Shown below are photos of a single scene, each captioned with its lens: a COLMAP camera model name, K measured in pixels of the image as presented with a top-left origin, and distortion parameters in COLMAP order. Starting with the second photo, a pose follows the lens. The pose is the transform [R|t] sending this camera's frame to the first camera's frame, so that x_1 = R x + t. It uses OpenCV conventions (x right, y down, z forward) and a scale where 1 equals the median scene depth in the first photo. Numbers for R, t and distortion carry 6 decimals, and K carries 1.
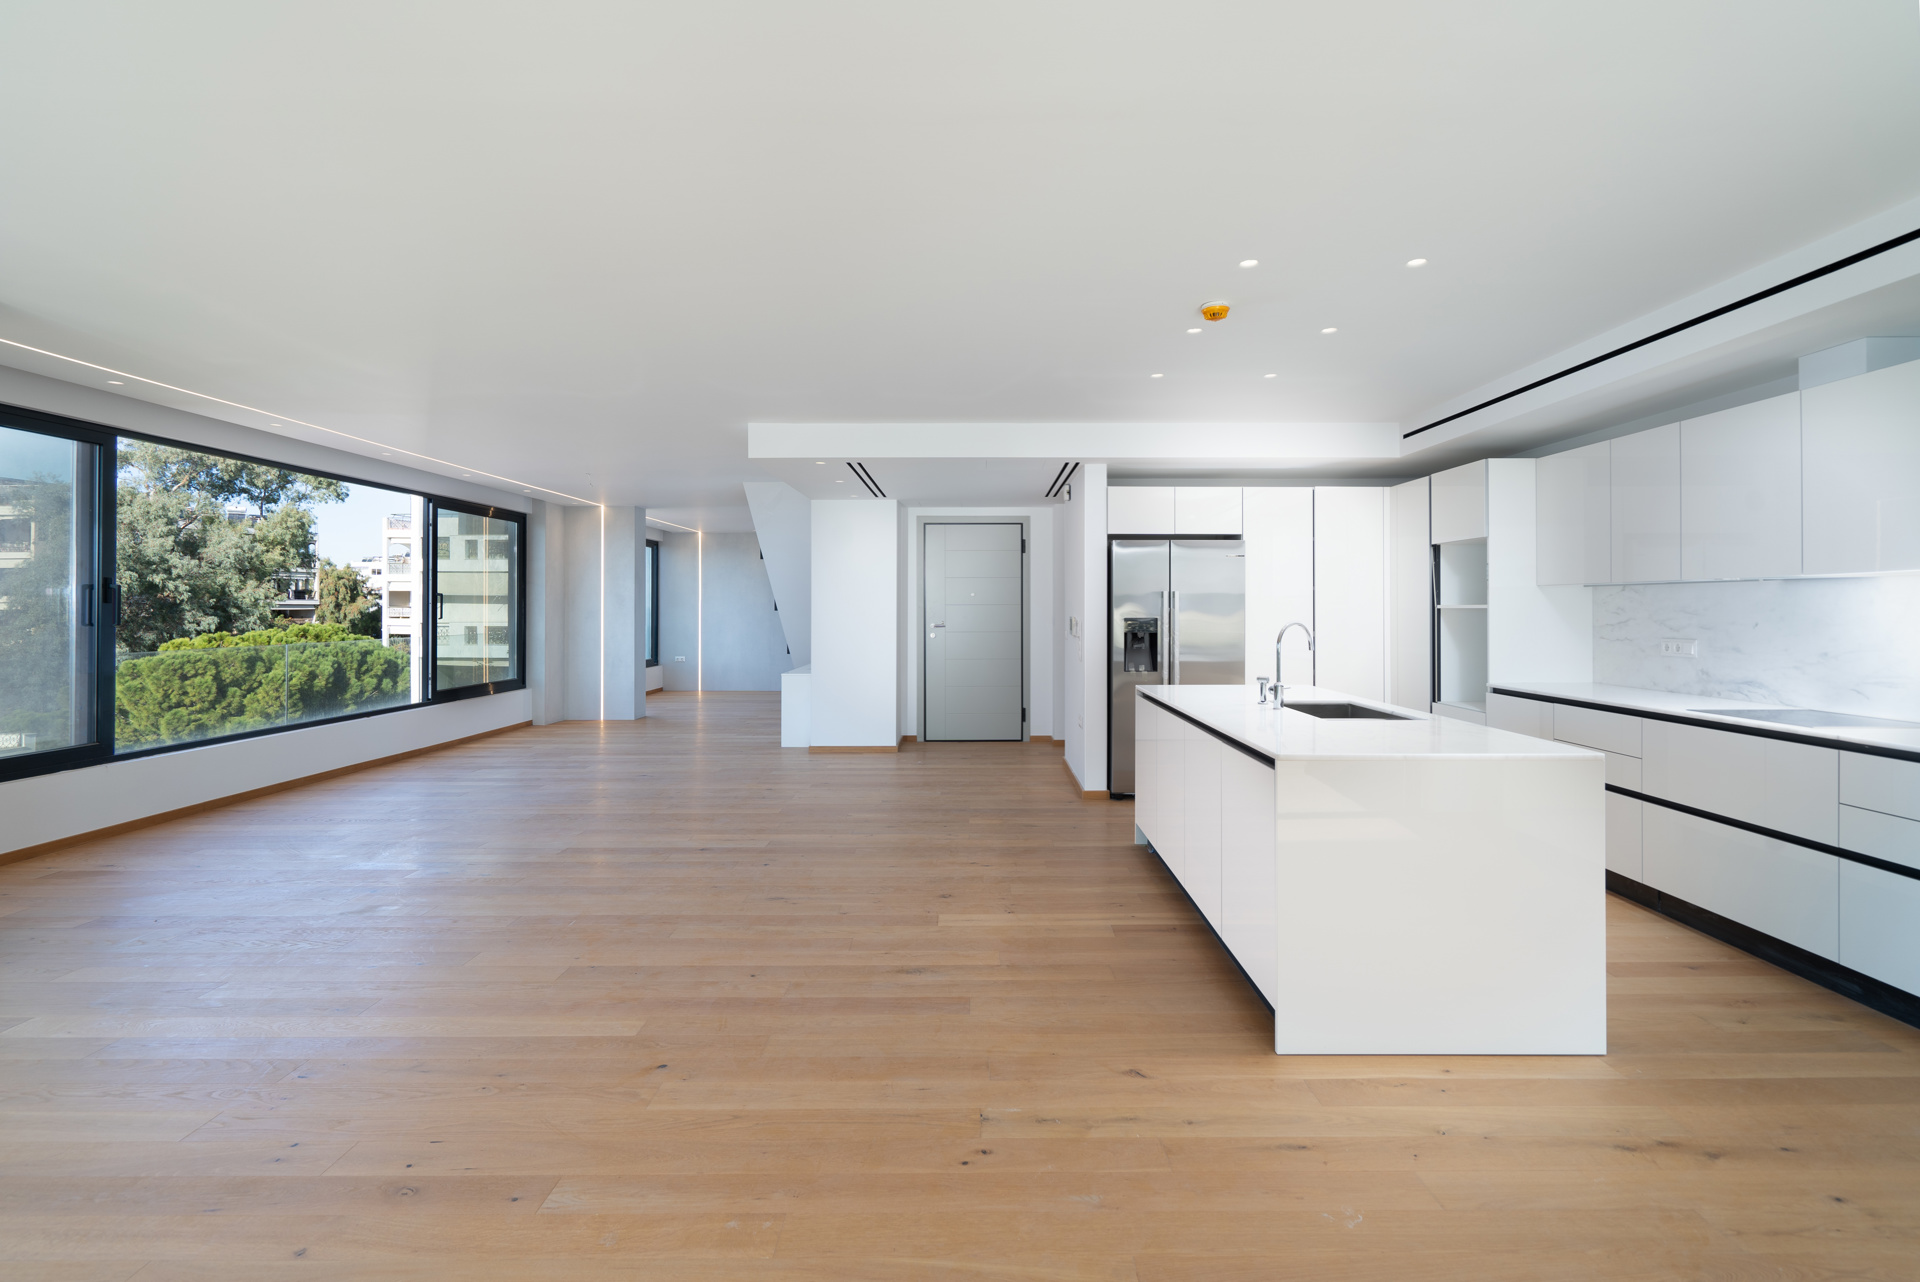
lens RADIAL K [[908.6, 0, 969.0], [0, 908.6, 615.2], [0, 0, 1]] dist [-0.002005, 0.000005]
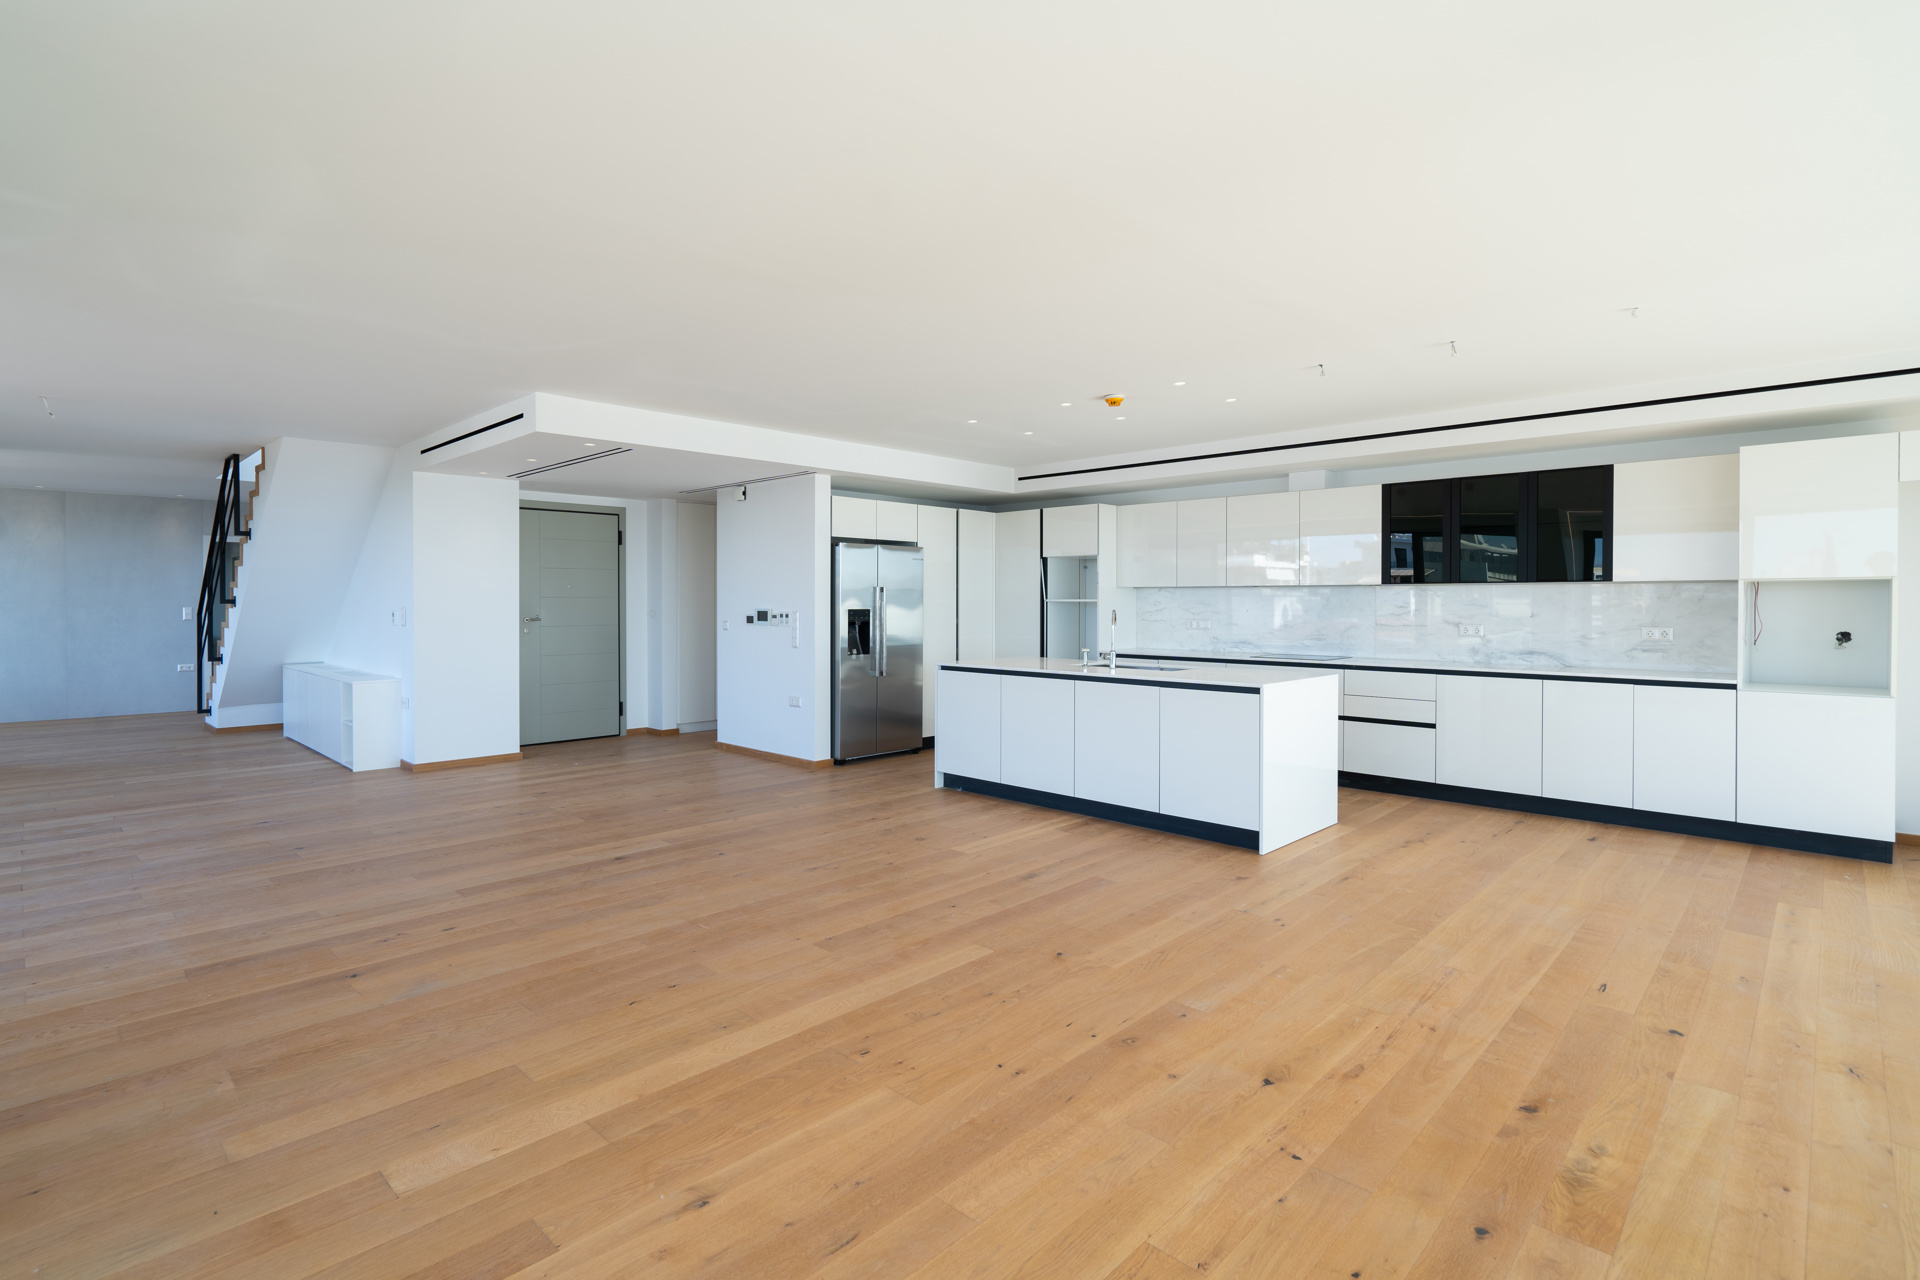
lens RADIAL K [[909.9, 0, 946.7], [0, 909.9, 605.9], [0, 0, 1]] dist [-0.000598, 0.000392]
pose [[0.702793, -0.000367, 0.711395, -0.998236], [0.002327, 0.999996, -0.001783, 0.002091], [-0.711391, 0.002909, 0.702790, 0.146551]]
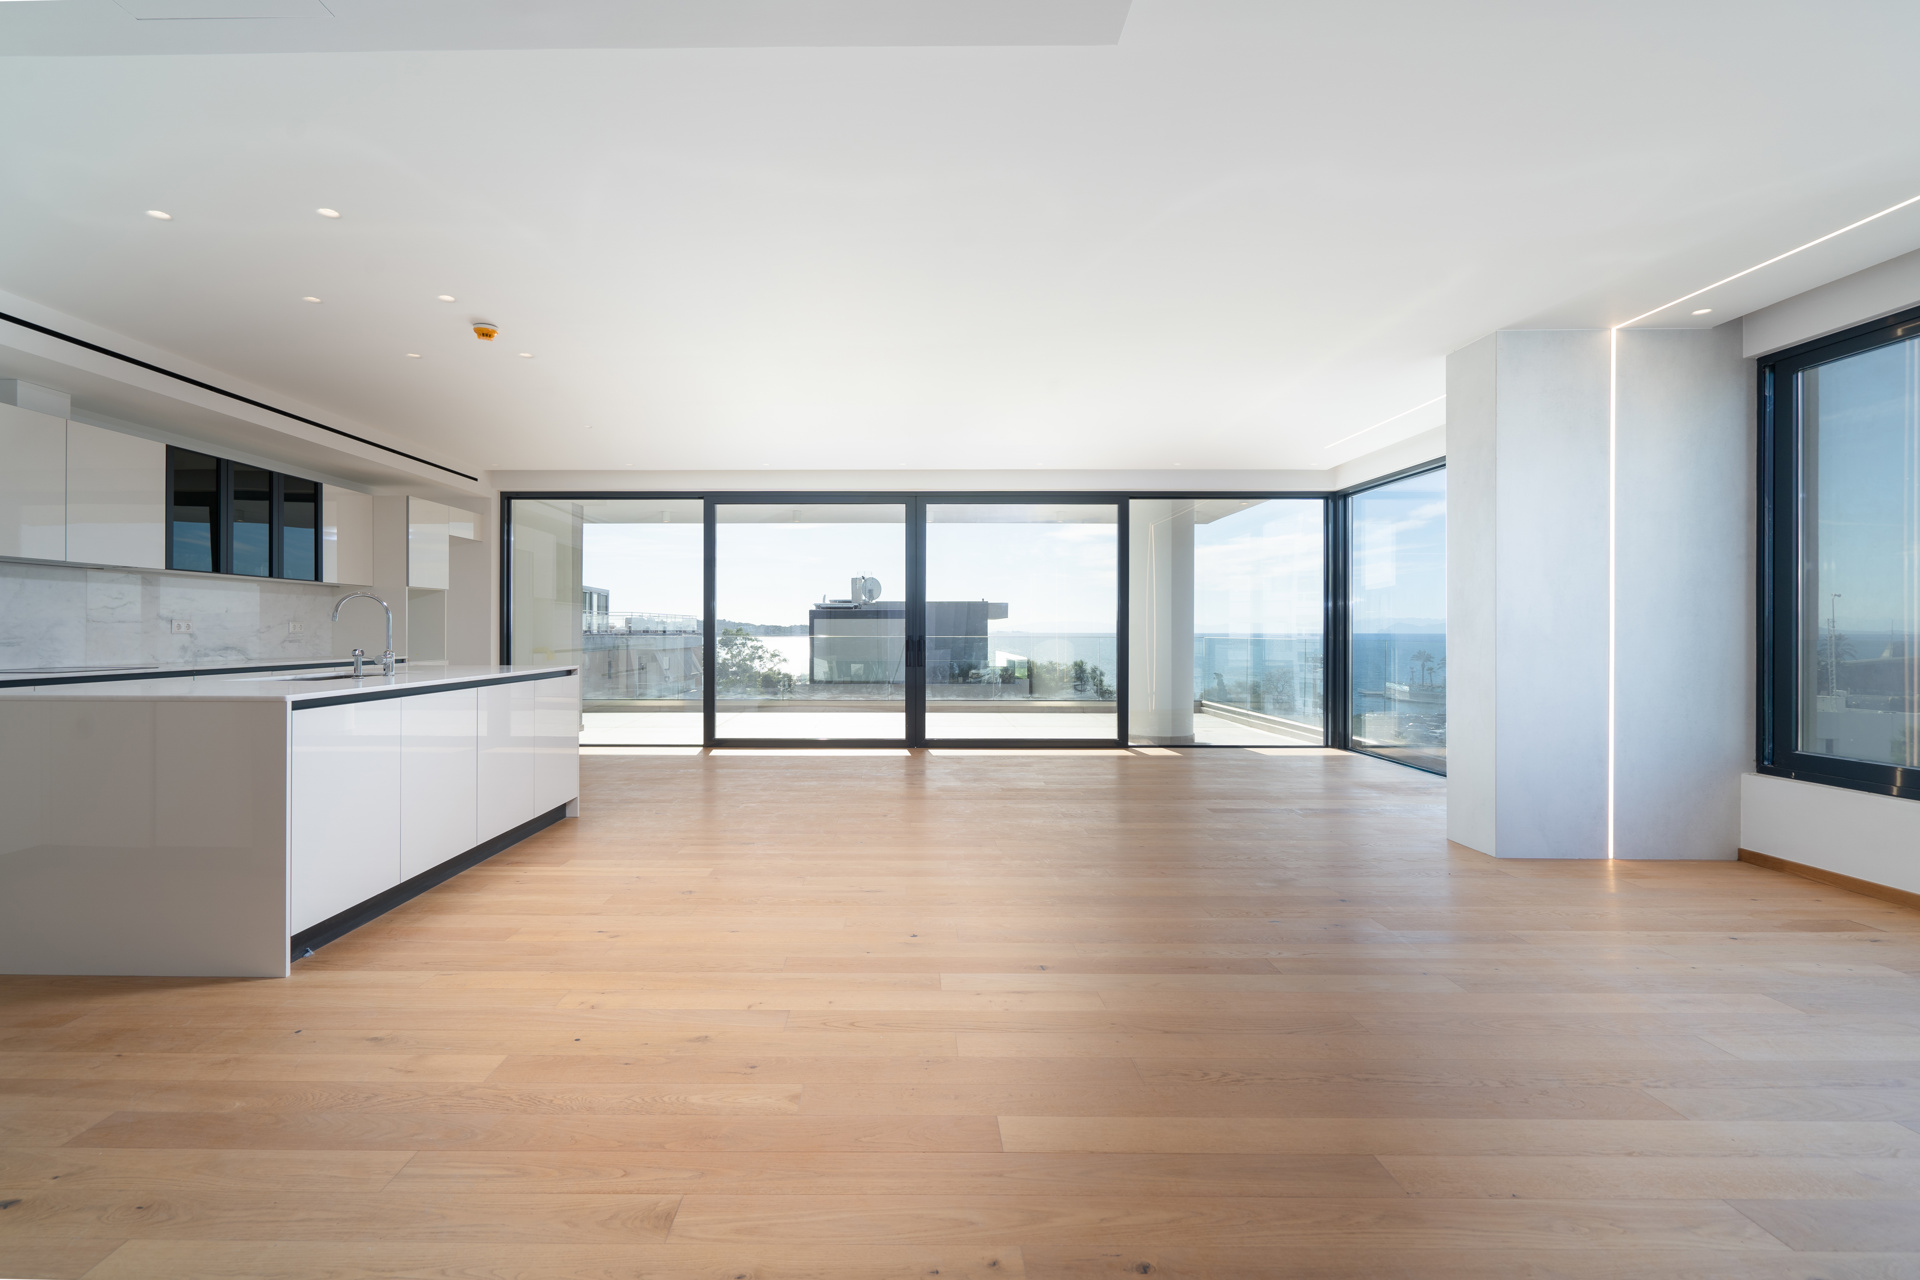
lens RADIAL K [[900.7, 0, 911.3], [0, 900.7, 613.4], [0, 0, 1]] dist [-0.001570, -0.000101]
pose [[-0.999985, 0.004216, 0.003449, -0.293559], [0.004170, 0.999903, -0.013255, 0.051771], [-0.003505, -0.013240, -0.999906, 2.203734]]
